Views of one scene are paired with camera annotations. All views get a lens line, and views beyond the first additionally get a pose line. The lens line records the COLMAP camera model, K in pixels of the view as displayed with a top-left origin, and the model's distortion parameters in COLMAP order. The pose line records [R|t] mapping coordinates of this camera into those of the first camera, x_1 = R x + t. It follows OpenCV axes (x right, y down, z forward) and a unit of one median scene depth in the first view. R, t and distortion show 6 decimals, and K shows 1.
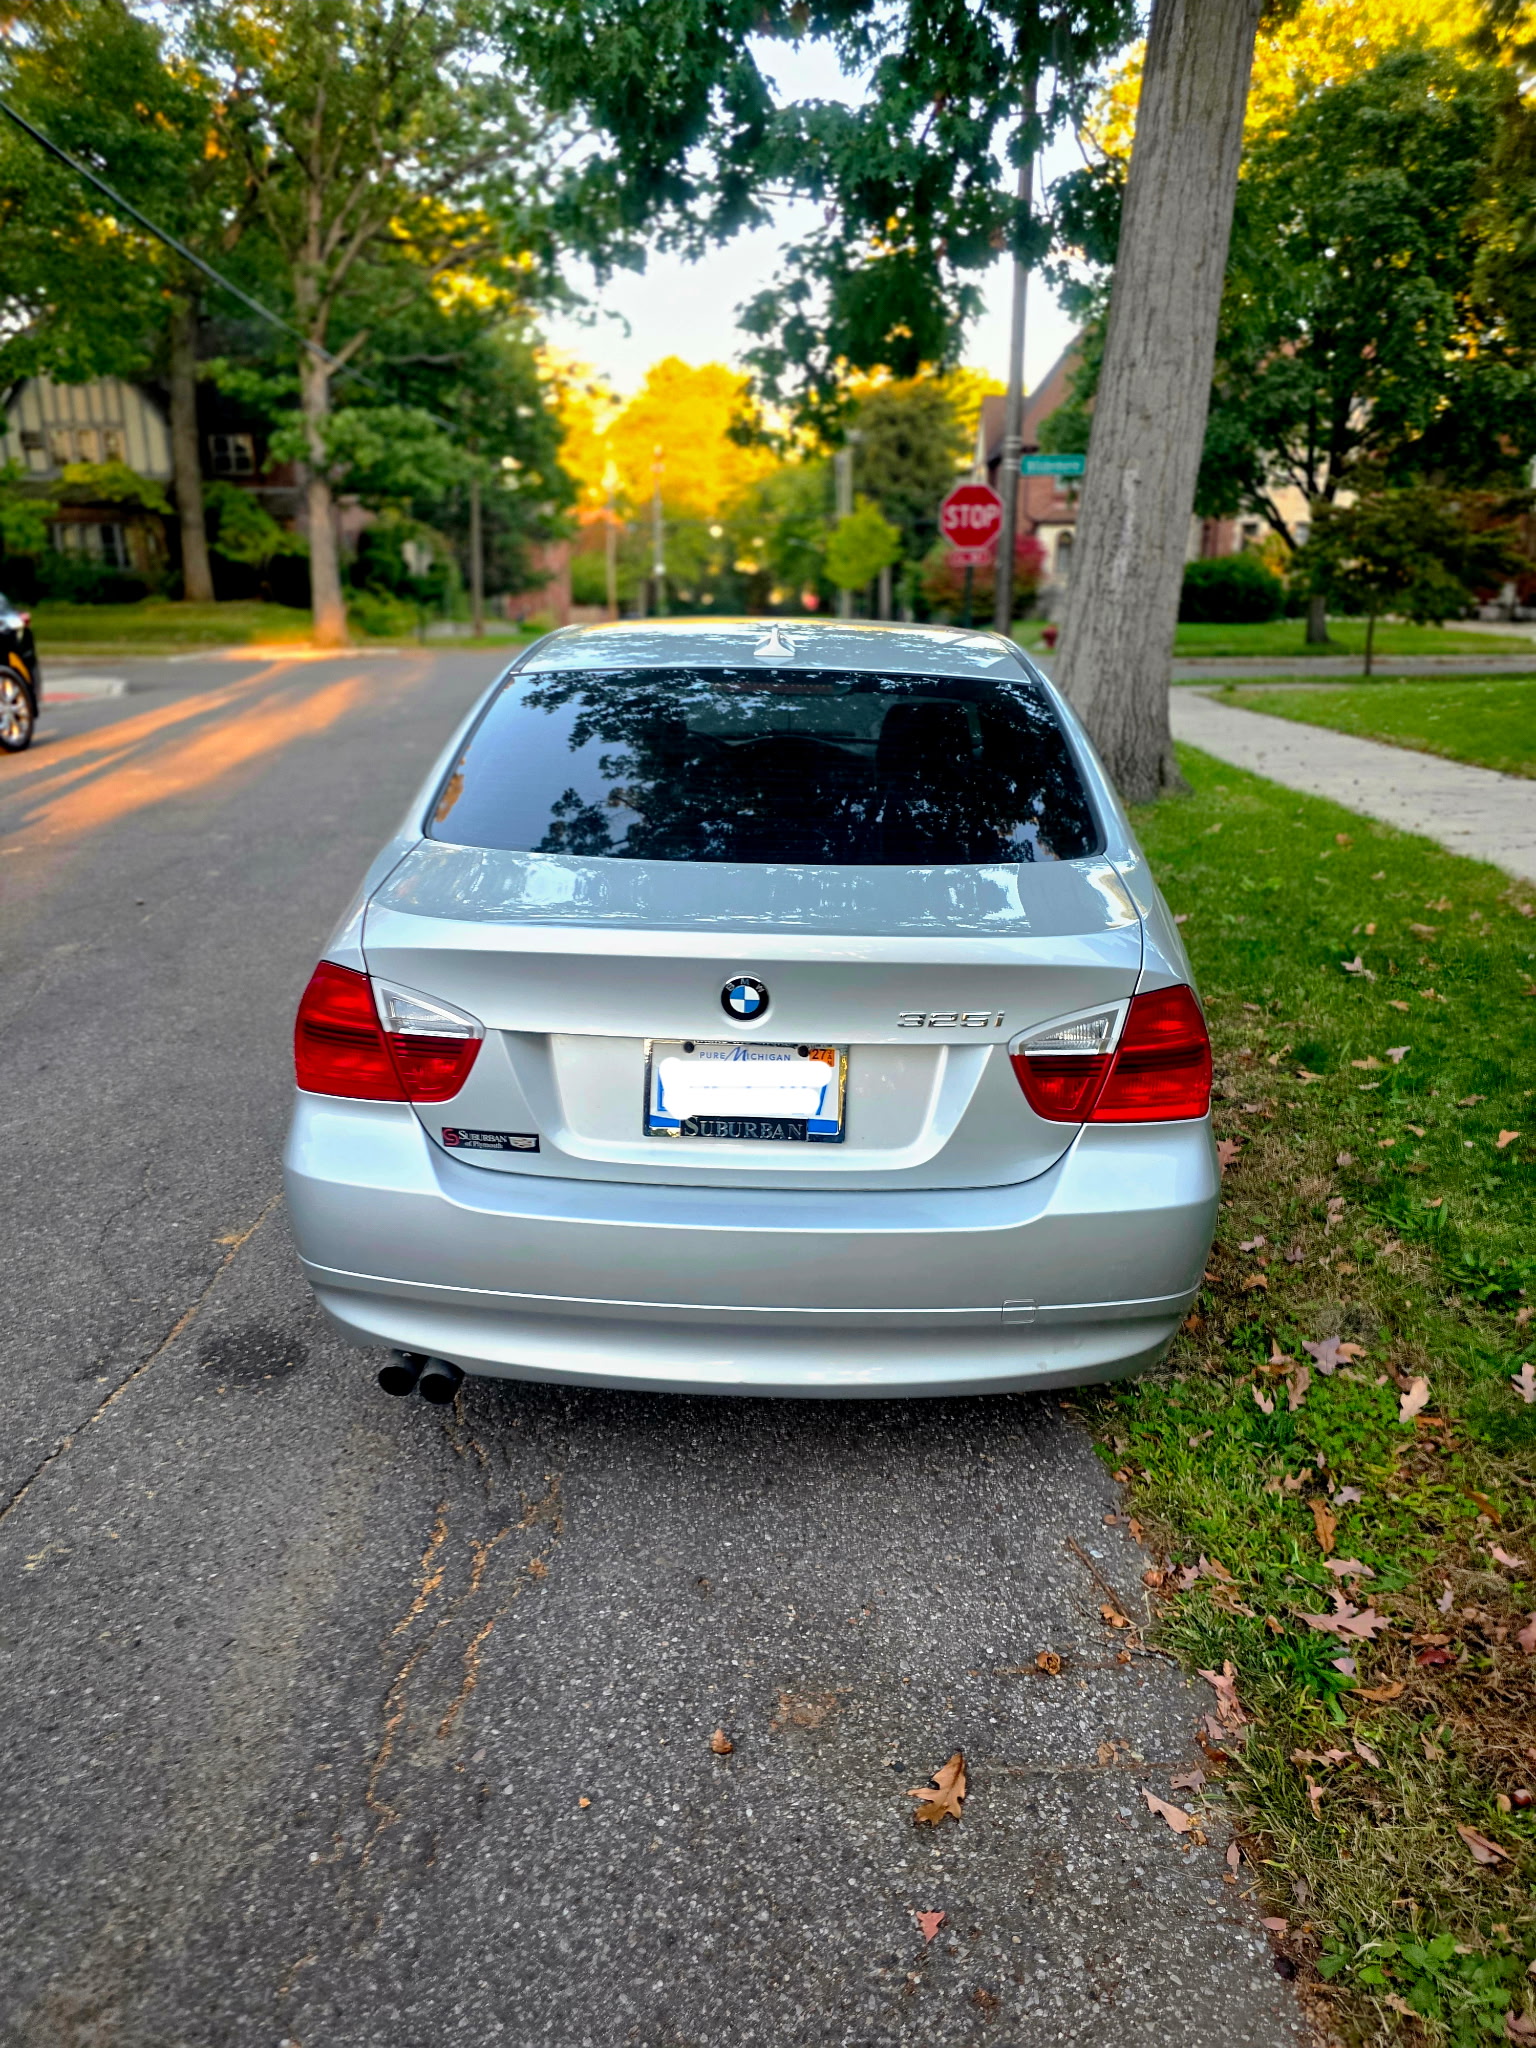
lens RADIAL K [[1379.7, 0, 752.0], [0, 1379.7, 1013.5], [0, 0, 1]] dist [0.045268, -0.042693]
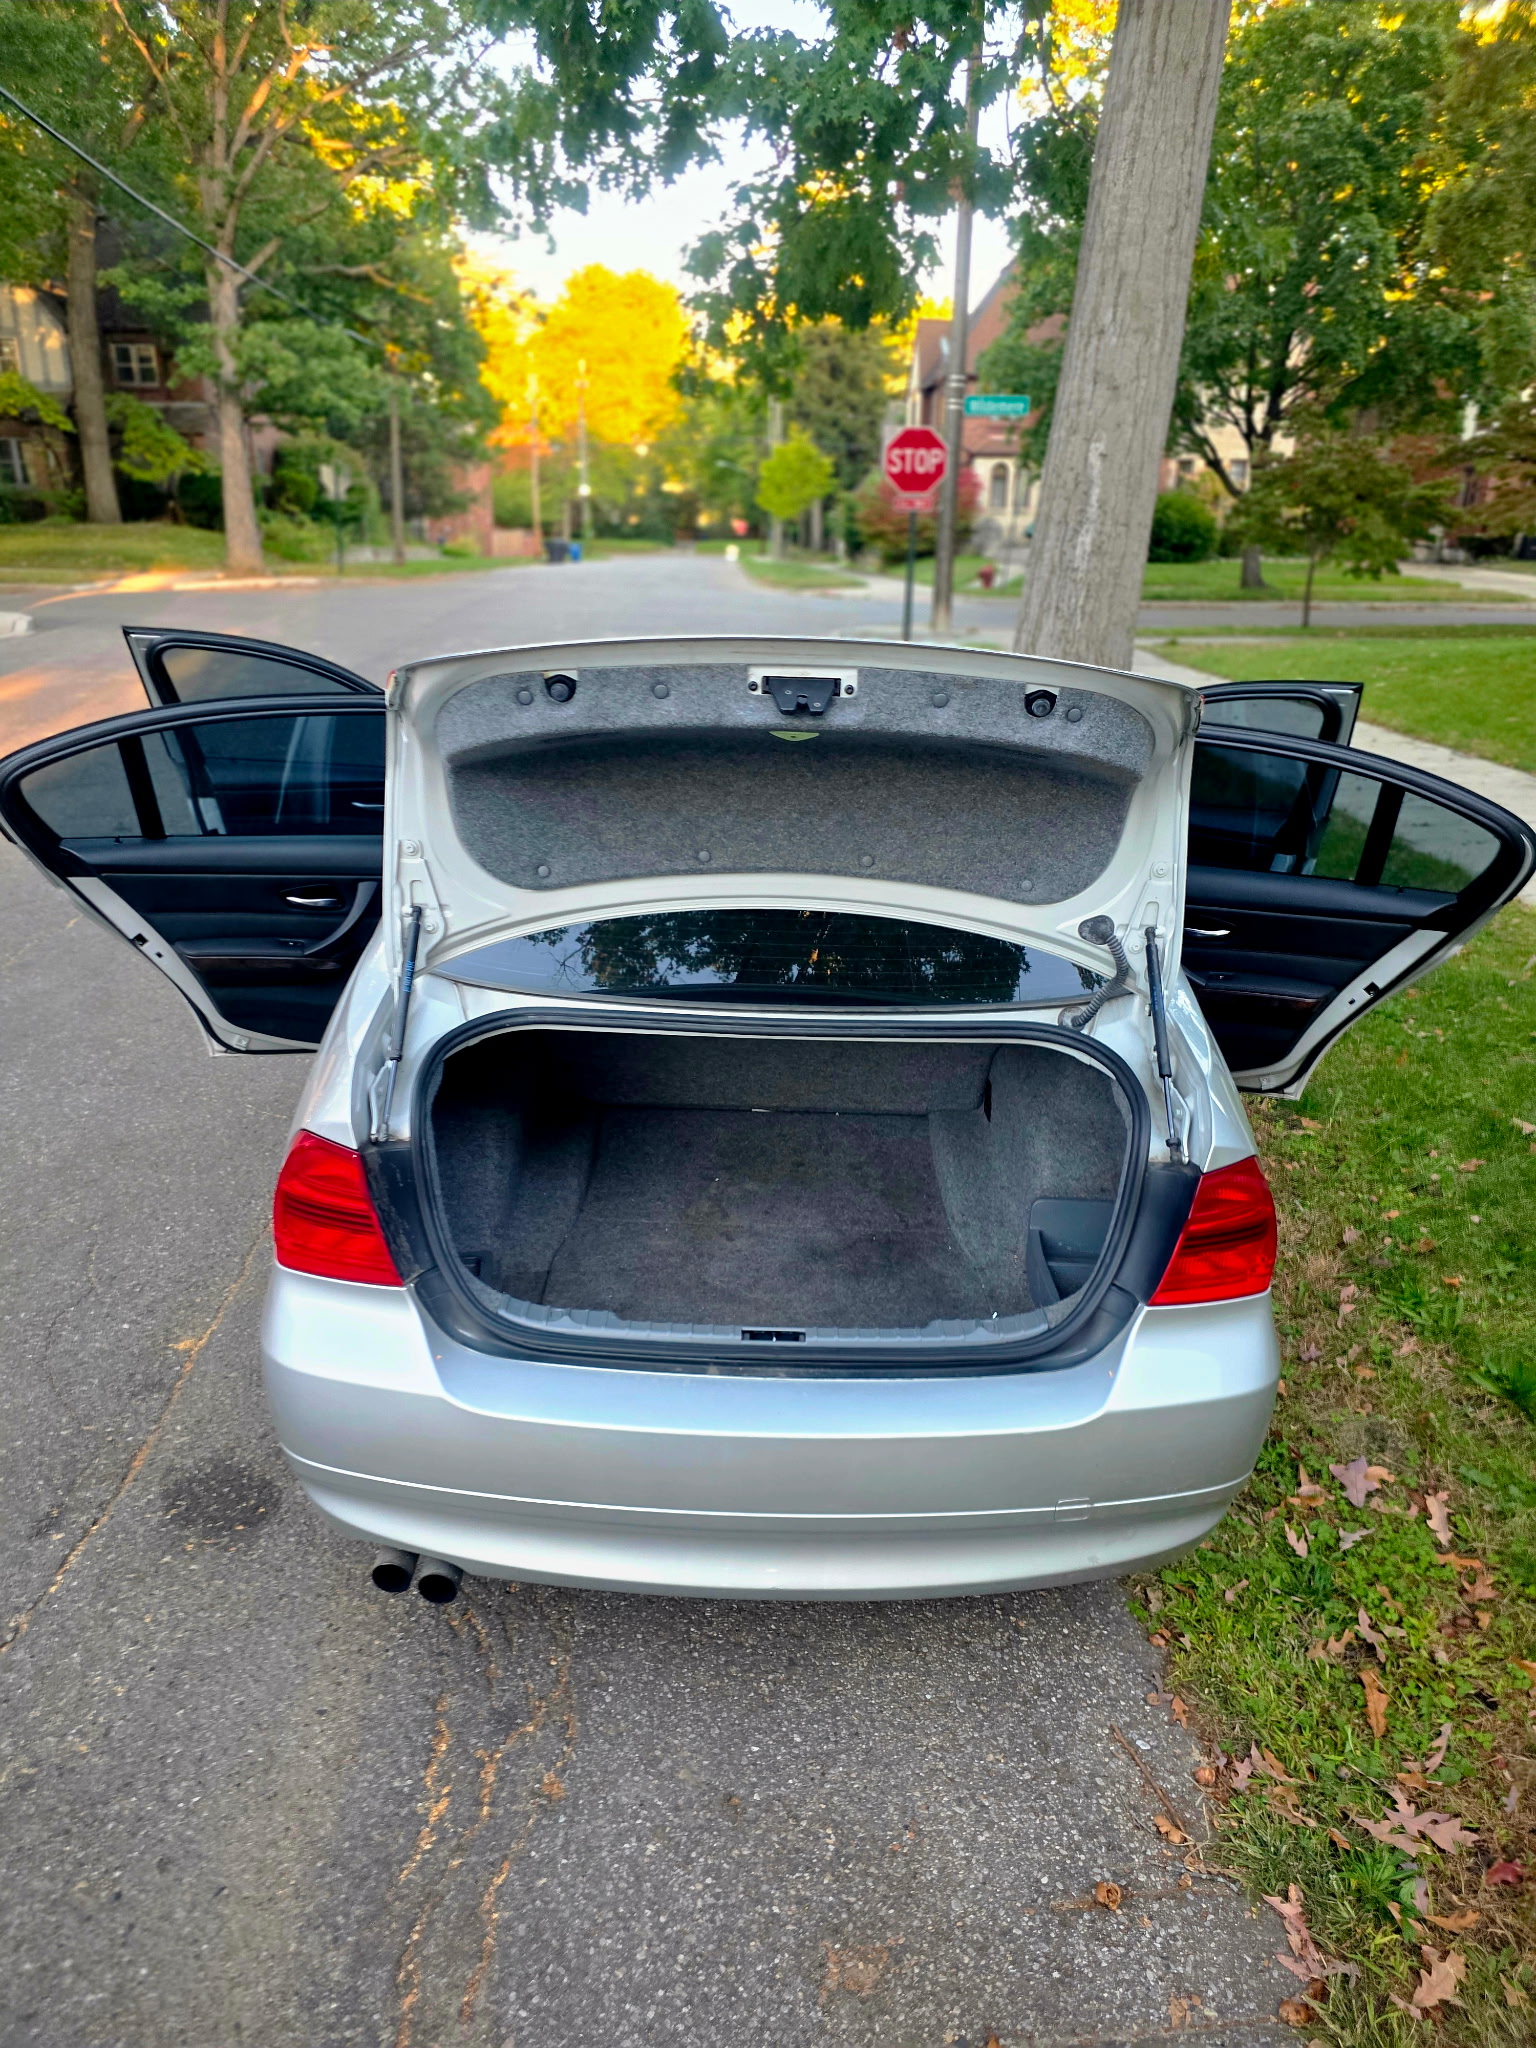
lens RADIAL K [[1379.7, 0, 745.8], [0, 1379.7, 1016.8], [0, 0, 1]] dist [0.045268, -0.042693]
pose [[0.998833, -0.001919, 0.048265, -0.049059], [-0.000652, 0.998583, 0.053214, -0.114175], [-0.048299, -0.053183, 0.997416, 0.067385]]
